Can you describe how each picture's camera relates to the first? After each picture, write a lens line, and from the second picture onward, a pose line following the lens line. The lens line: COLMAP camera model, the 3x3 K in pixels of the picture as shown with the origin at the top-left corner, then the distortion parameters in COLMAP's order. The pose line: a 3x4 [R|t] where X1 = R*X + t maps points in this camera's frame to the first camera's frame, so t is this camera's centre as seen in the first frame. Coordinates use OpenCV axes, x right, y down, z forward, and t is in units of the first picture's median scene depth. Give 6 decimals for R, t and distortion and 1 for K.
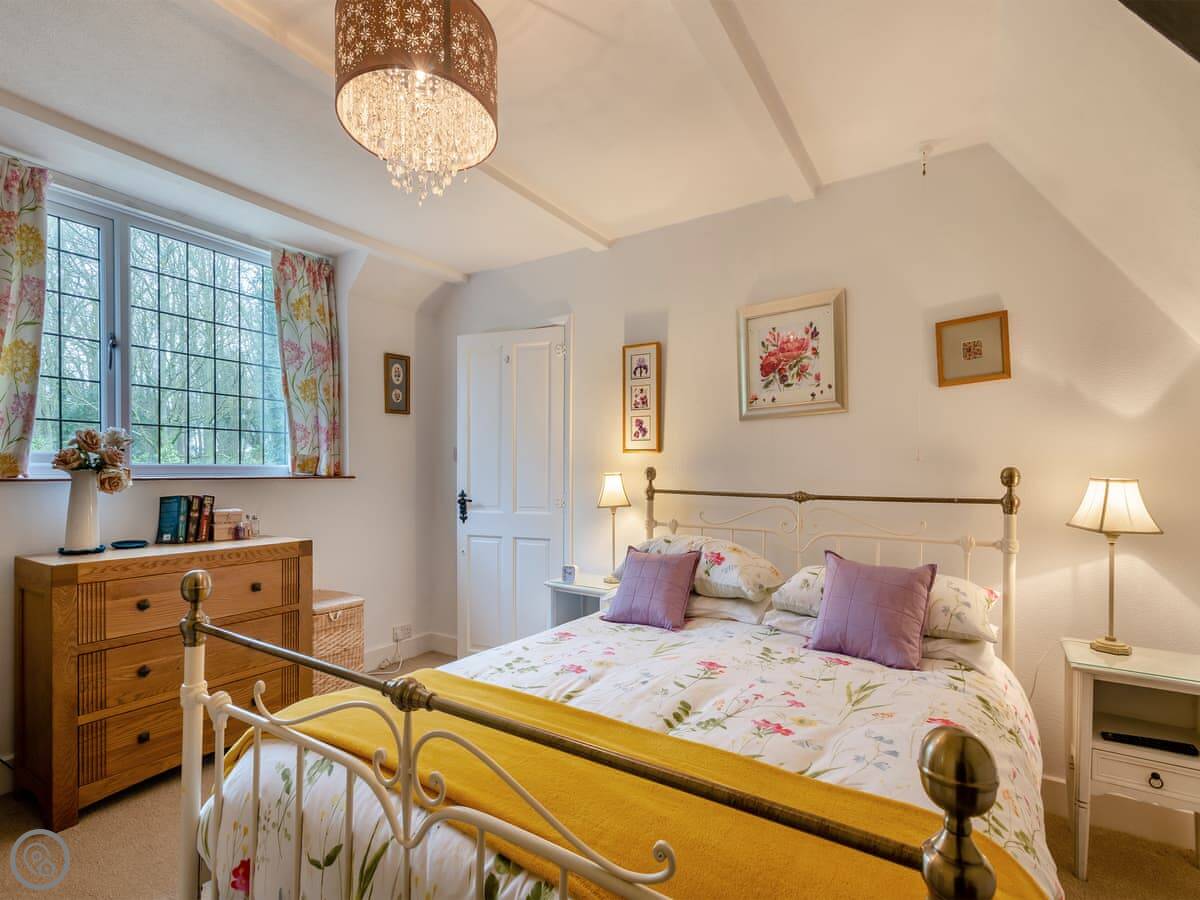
lens RADIAL K [[457.2, 0, 702.5], [0, 457.2, 474.2], [0, 0, 1]] dist [0.011549, 0.000179]
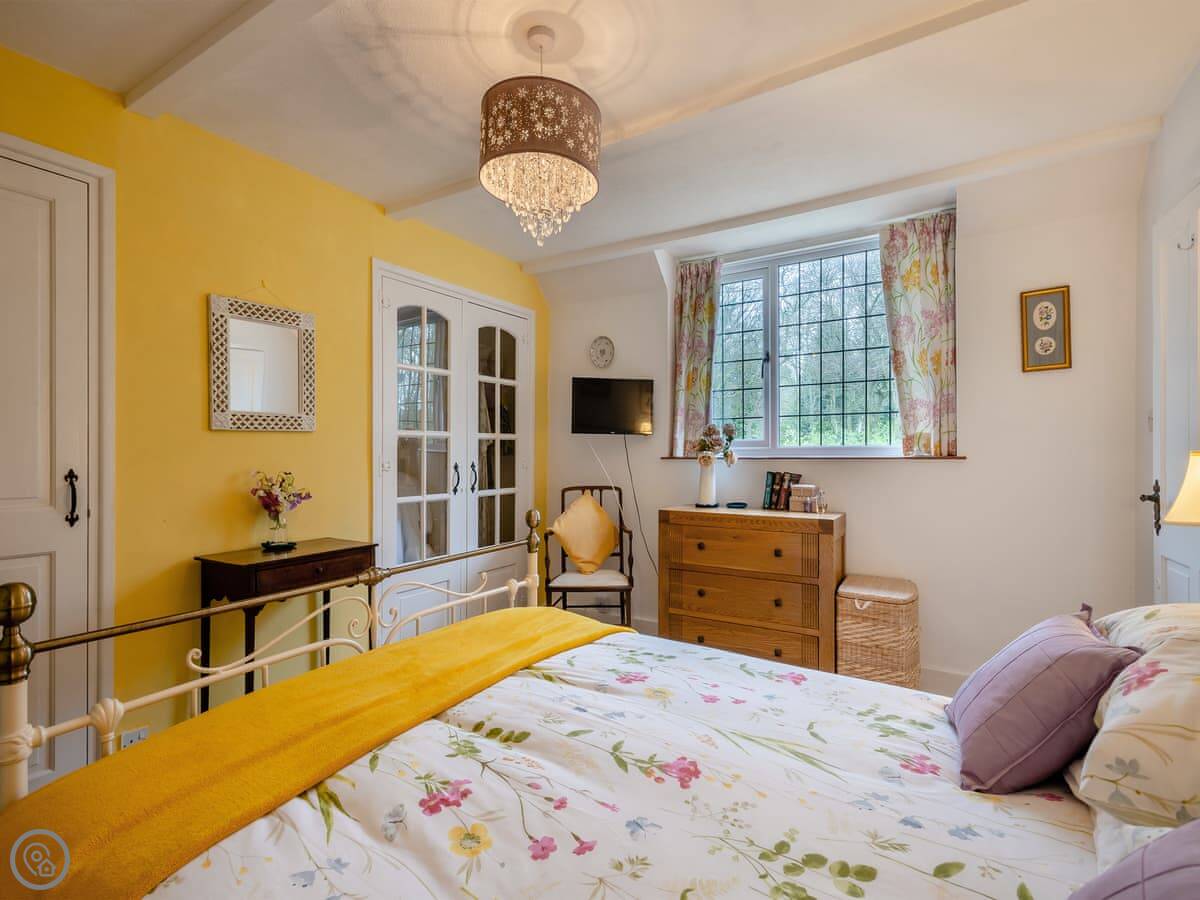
lens RADIAL K [[588.9, 0, 603.6], [0, 588.9, 455.8], [0, 0, 1]] dist [0.004518, -0.000511]
pose [[0.005490, -0.001992, -0.999983, 0.492263], [0.002378, 0.999995, -0.001979, 0.005872], [0.999982, -0.002367, 0.005495, 0.560916]]
